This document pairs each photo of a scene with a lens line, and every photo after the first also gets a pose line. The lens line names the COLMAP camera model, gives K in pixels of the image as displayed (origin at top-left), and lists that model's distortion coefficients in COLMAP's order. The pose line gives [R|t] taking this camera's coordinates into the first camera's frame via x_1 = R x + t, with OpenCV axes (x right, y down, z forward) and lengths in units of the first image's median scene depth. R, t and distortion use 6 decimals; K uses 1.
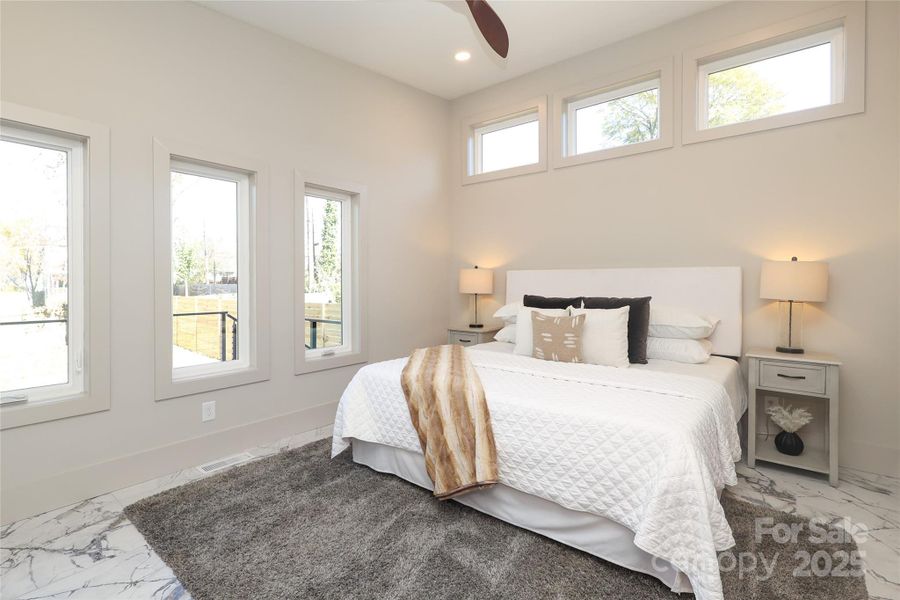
lens RADIAL K [[399.2, 0, 449.7], [0, 399.2, 288.9], [0, 0, 1]] dist [-0.001764, 0.000180]
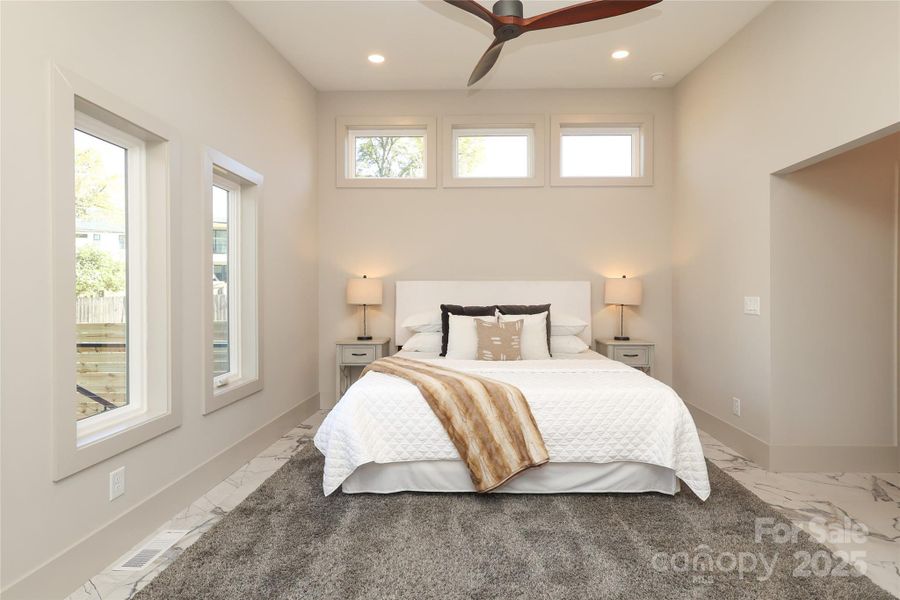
lens RADIAL K [[425.3, 0, 447.2], [0, 425.3, 298.0], [0, 0, 1]] dist [0.001075, 0.000256]
pose [[0.814388, -0.008056, 0.580265, -0.606898], [0.009642, 0.999953, 0.000350, -0.003102], [-0.580241, 0.005310, 0.814428, 0.090817]]
